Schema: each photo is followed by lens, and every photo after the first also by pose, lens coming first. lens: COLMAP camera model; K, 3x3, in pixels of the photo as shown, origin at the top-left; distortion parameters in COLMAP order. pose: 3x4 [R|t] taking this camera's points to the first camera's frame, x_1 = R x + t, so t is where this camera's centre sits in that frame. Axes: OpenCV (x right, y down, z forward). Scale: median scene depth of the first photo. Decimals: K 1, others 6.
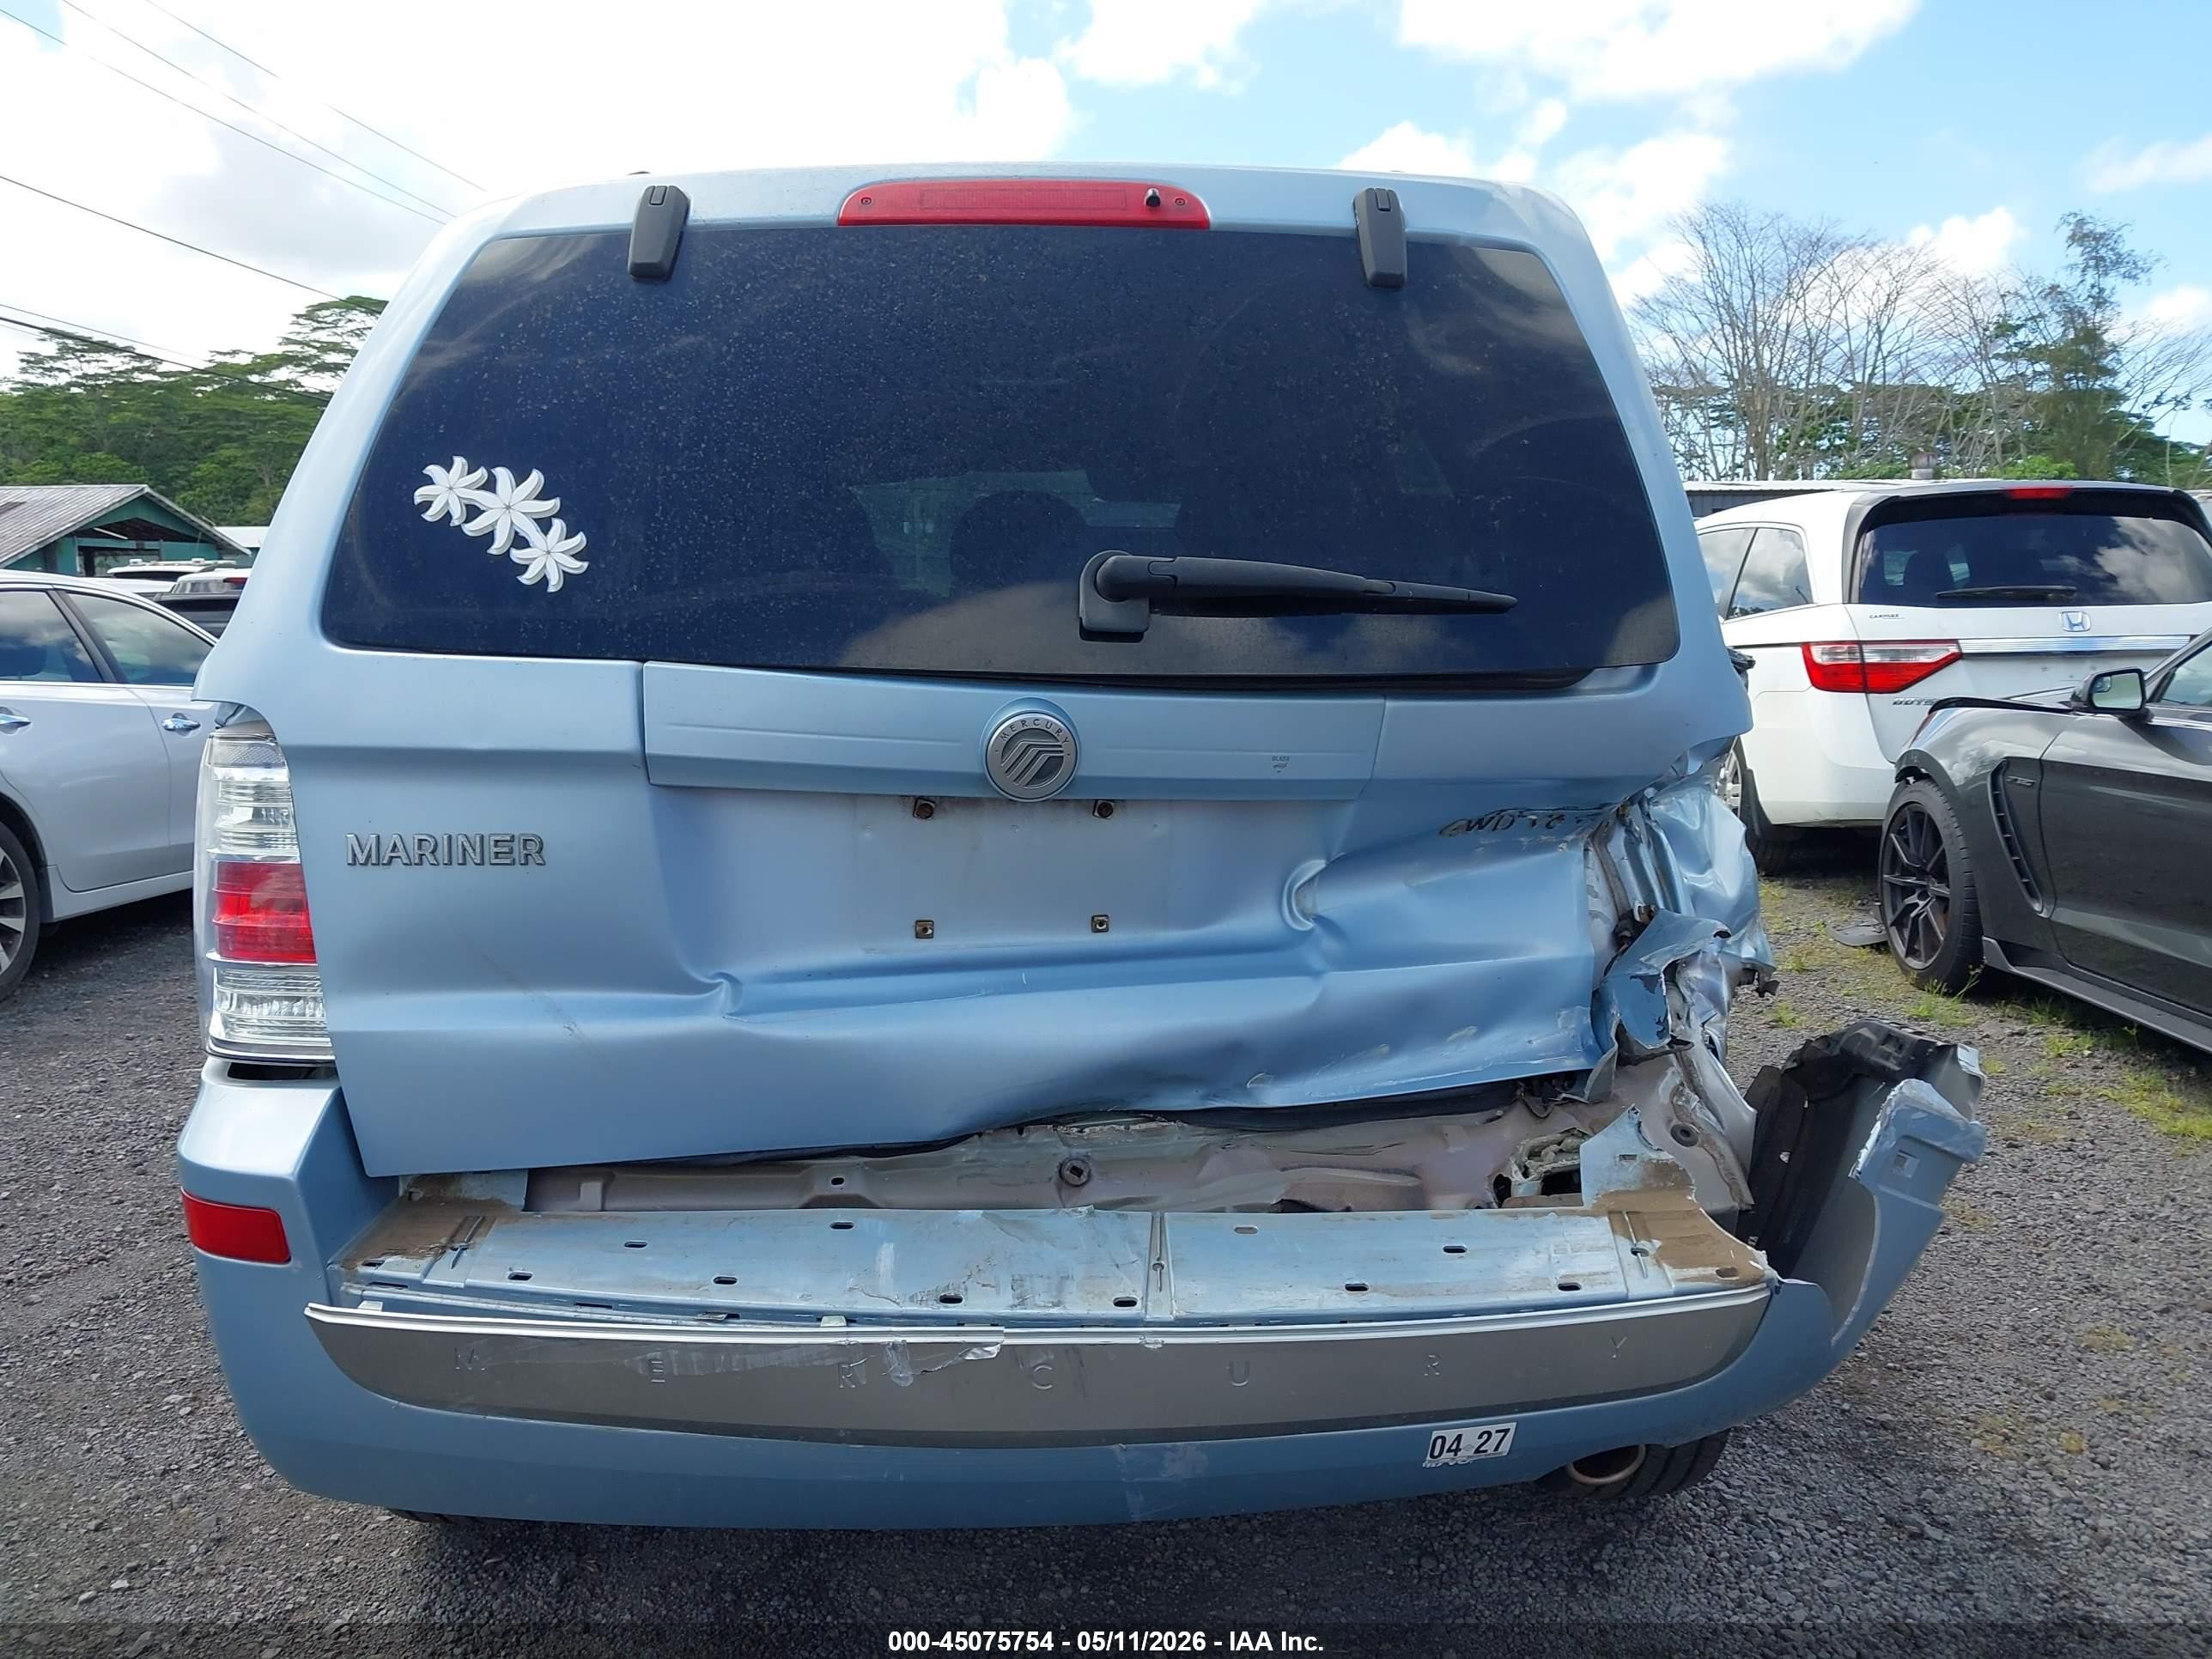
lens RADIAL K [[1795.0, 0, 1106.0], [0, 1795.0, 829.5], [0, 0, 1]] dist [0.012888, -0.009316]
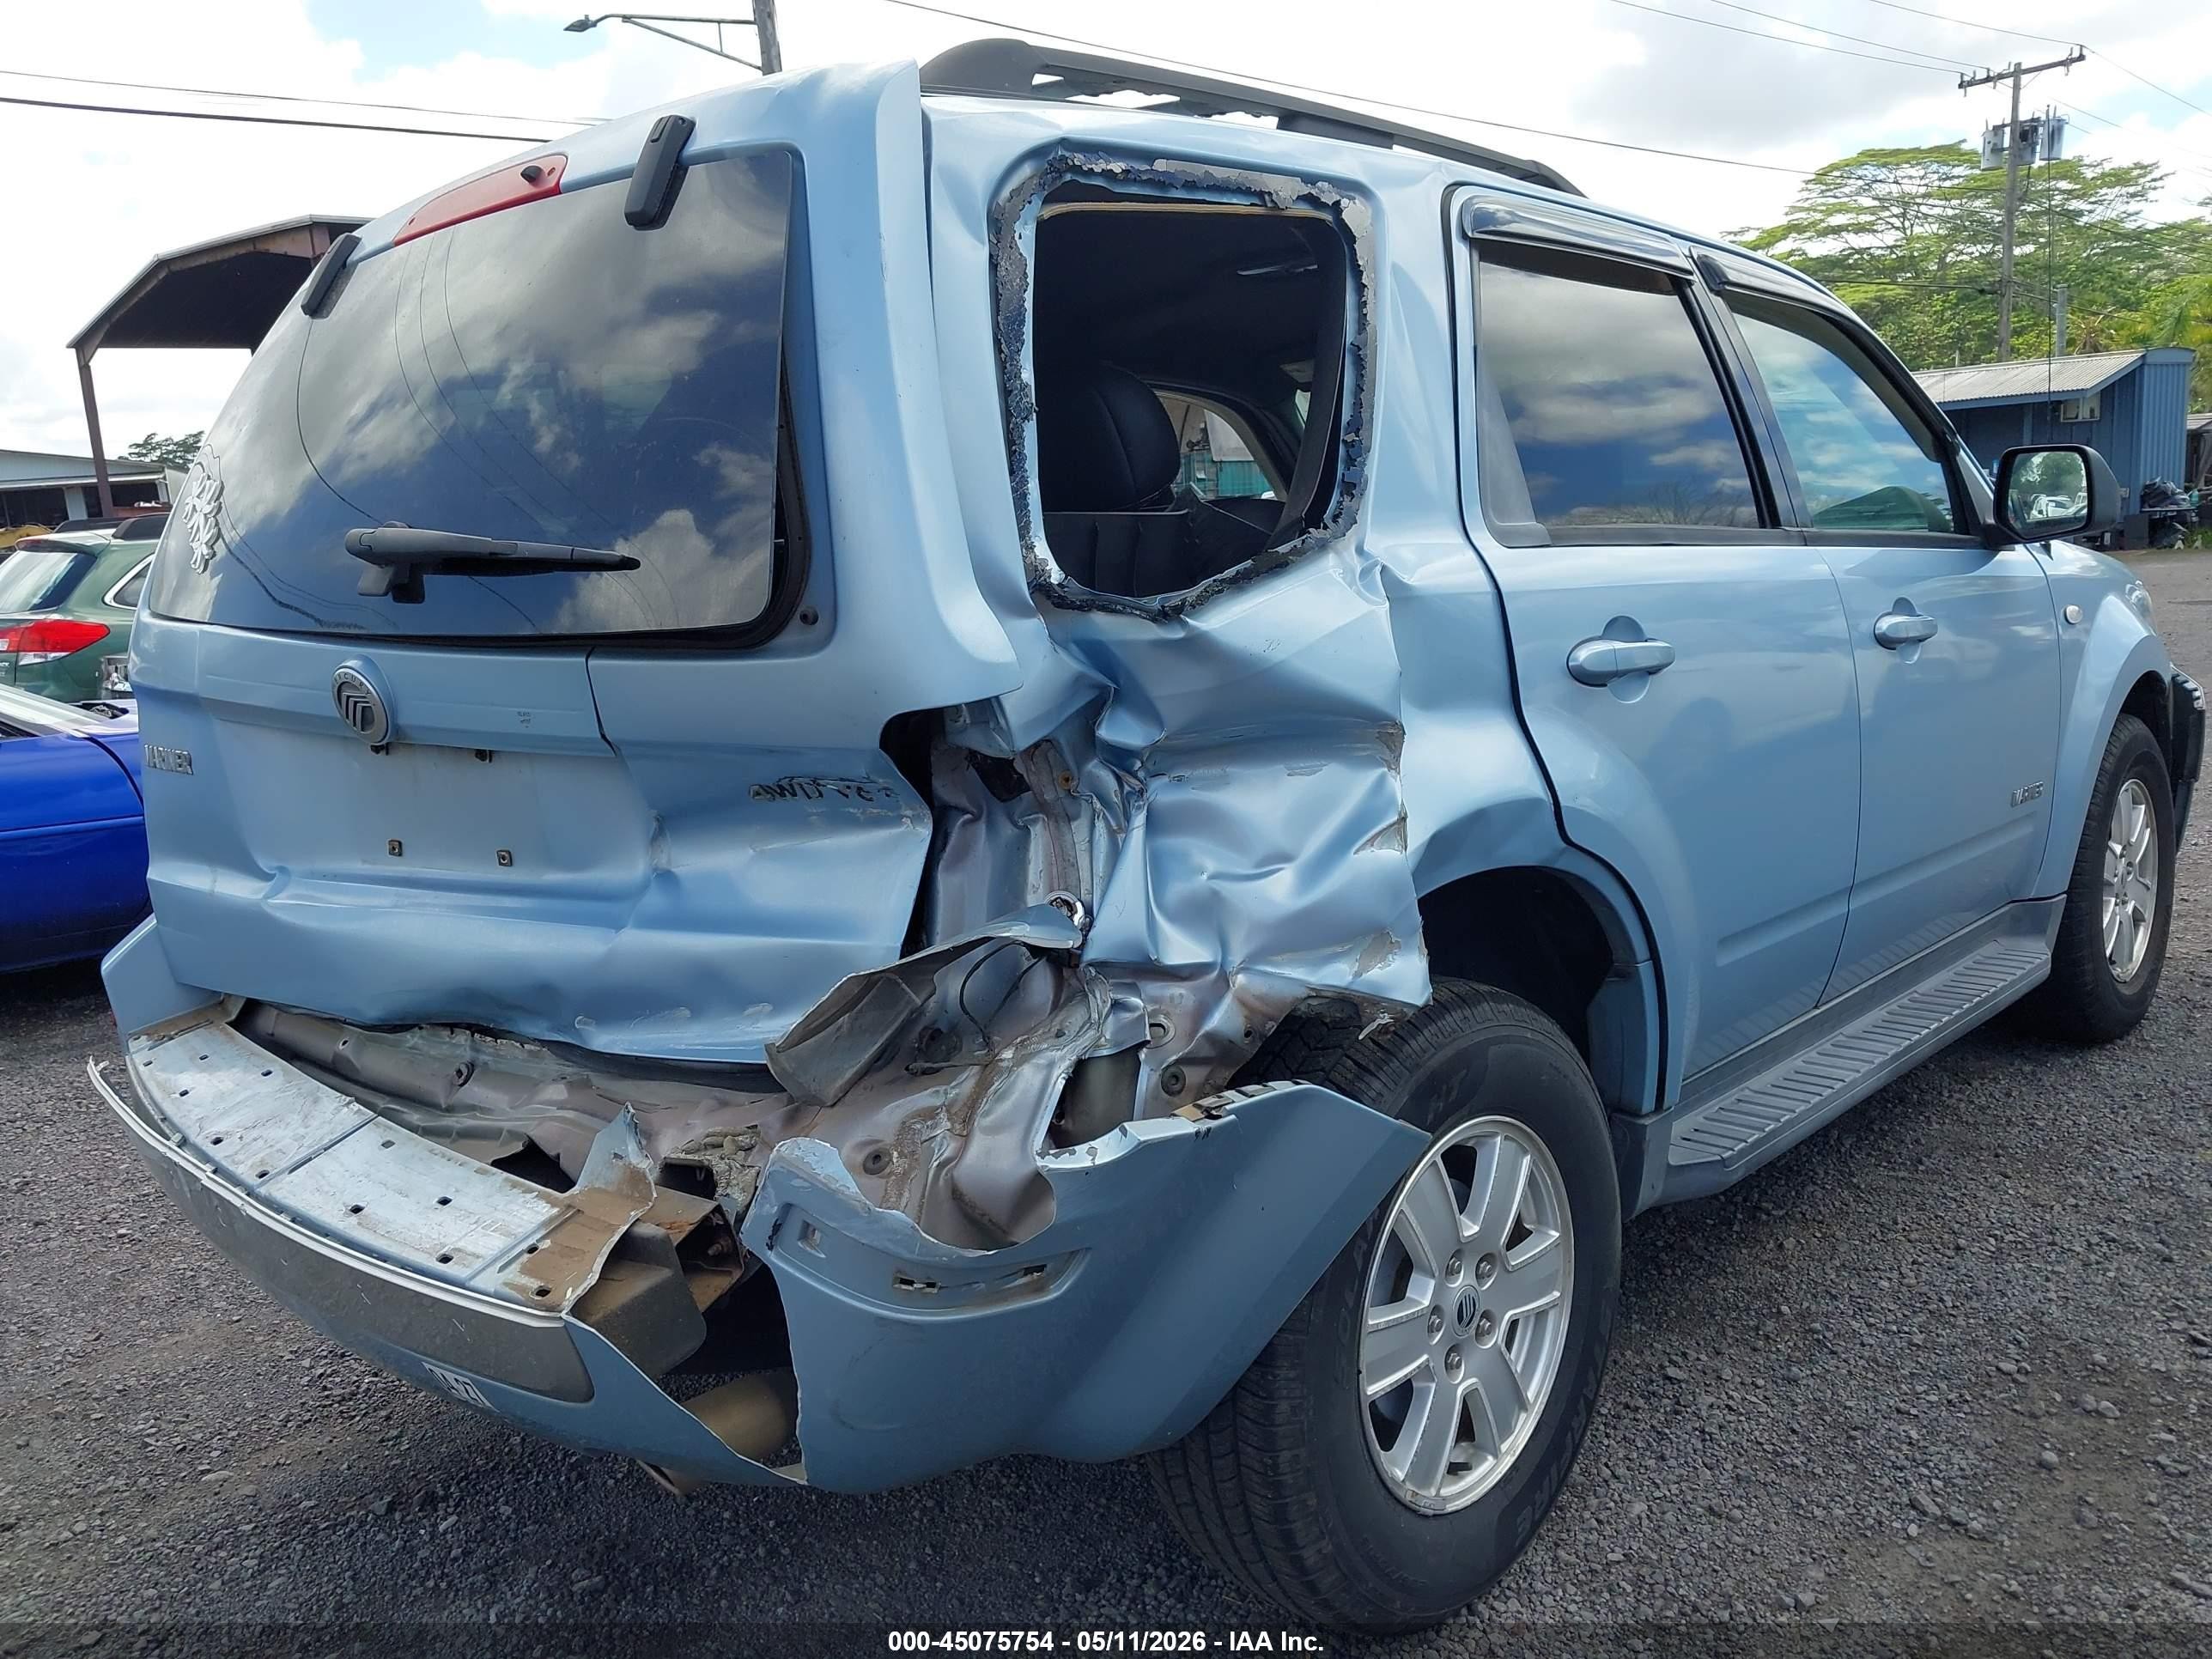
lens RADIAL K [[1804.9, 0, 1002.6], [0, 1804.9, 832.6], [0, 0, 1]] dist [0.070836, -0.083800]
pose [[0.671543, 0.085484, -0.736018, 0.992603], [-0.036794, 0.995944, 0.082102, -0.063426], [0.740051, -0.028054, 0.671965, 0.465238]]
